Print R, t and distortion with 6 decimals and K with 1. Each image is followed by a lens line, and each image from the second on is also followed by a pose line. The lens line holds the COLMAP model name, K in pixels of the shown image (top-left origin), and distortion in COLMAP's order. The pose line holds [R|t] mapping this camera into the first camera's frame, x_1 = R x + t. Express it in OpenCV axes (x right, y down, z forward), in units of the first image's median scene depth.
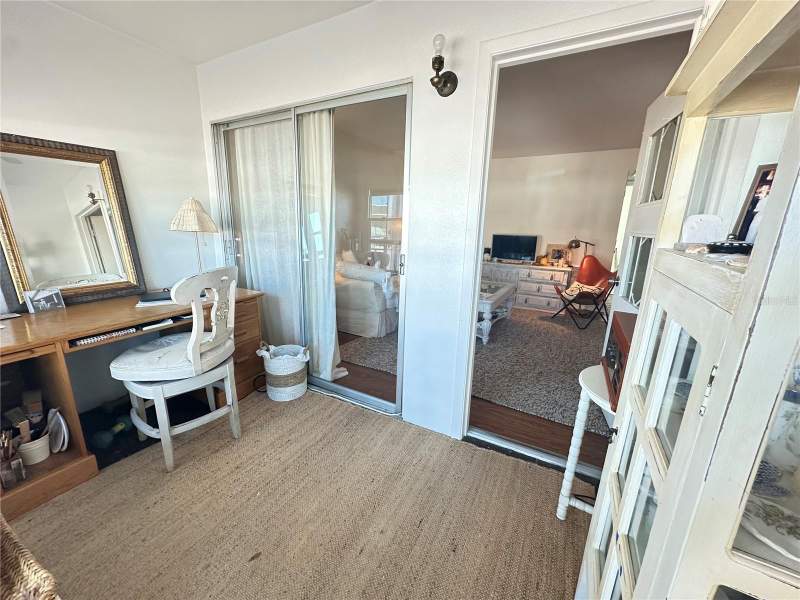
lens RADIAL K [[321.5, 0, 400.0], [0, 321.5, 300.0], [0, 0, 1]] dist [0.000089, 0.000022]
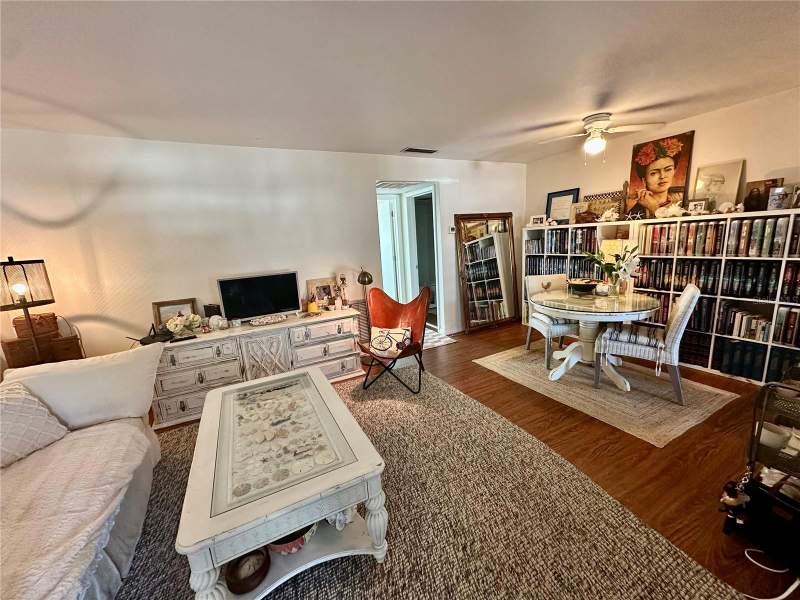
lens RADIAL K [[314.4, 0, 400.0], [0, 314.4, 300.0], [0, 0, 1]] dist [-0.001852, 0.000199]
pose [[0.553070, -0.223142, 0.802696, 0.027439], [0.272153, 0.958999, 0.079076, -0.142599], [-0.787430, 0.174722, 0.591123, 0.488256]]
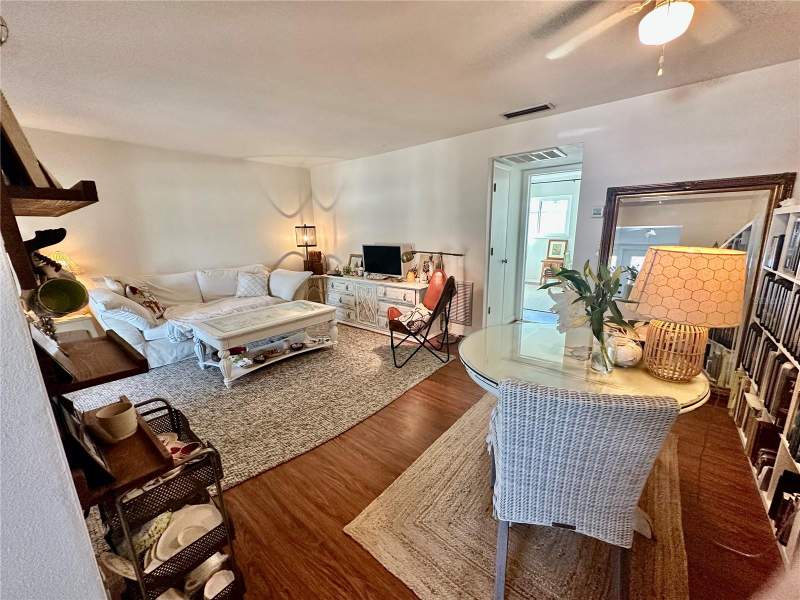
lens RADIAL K [[314.4, 0, 400.0], [0, 314.4, 300.0], [0, 0, 1]] dist [-0.001852, 0.000199]
pose [[0.980114, -0.003145, -0.198411, 0.601841], [0.000717, 0.999924, -0.012307, -0.052137], [0.198435, 0.011920, 0.980042, 0.215103]]
